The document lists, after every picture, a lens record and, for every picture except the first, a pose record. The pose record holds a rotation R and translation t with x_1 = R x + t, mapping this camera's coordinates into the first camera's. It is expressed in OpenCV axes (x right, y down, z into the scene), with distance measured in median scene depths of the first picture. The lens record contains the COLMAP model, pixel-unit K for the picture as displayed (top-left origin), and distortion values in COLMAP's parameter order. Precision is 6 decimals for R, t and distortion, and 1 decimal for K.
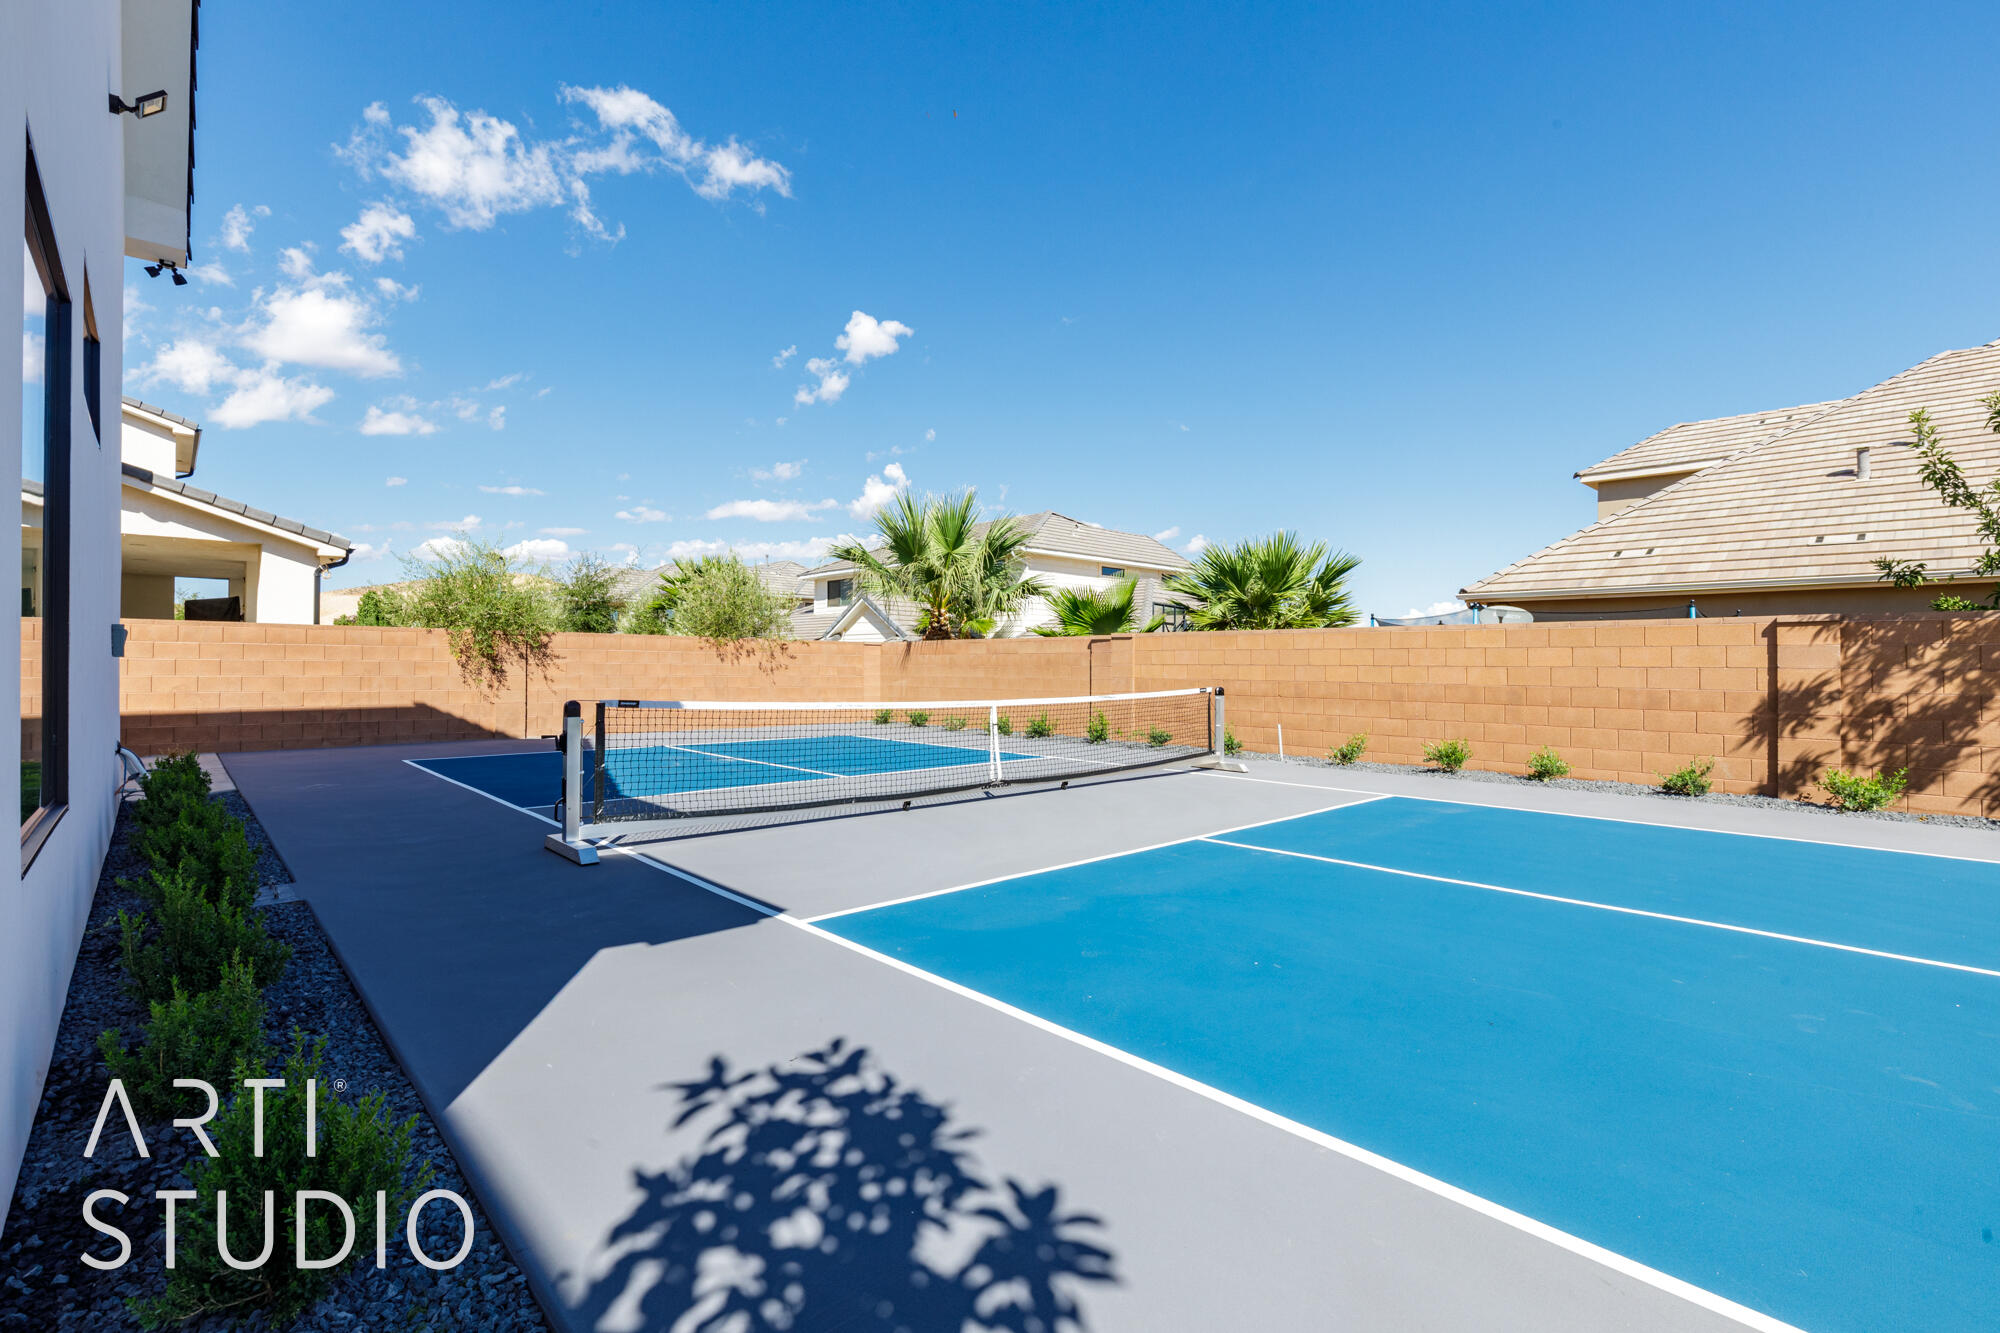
lens RADIAL K [[897.3, 0, 1002.9], [0, 897.3, 667.1], [0, 0, 1]] dist [0.003308, -0.000287]
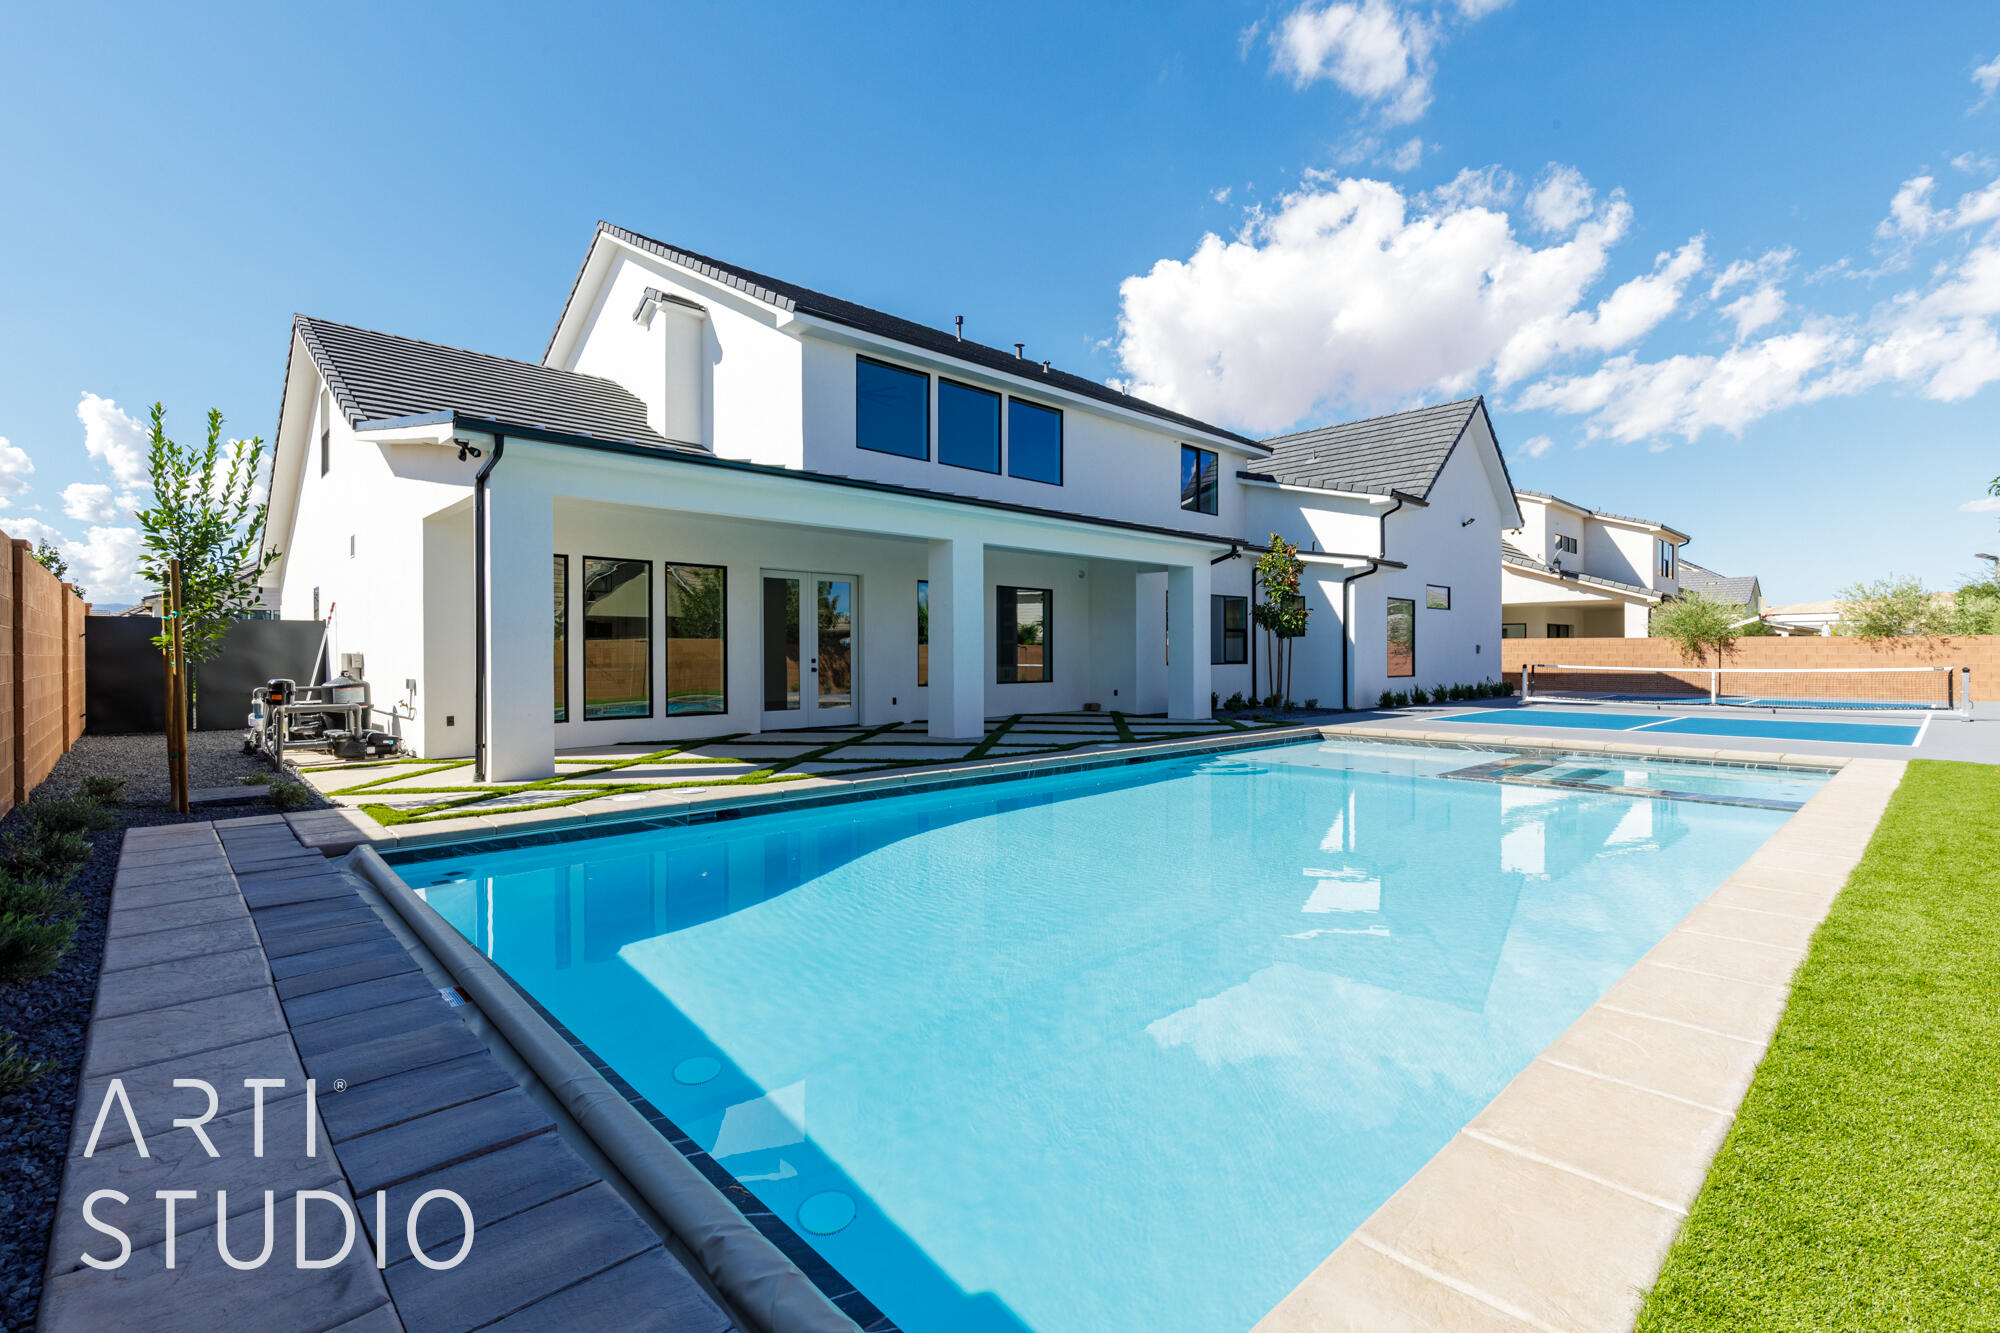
lens RADIAL K [[897.3, 0, 1002.9], [0, 897.3, 667.1], [0, 0, 1]] dist [0.003308, -0.000287]
pose [[0.008857, 0.009930, -0.999911, 1.287807], [-0.003390, 0.999945, 0.009901, 0.009168], [0.999955, 0.003302, 0.008890, -0.487721]]
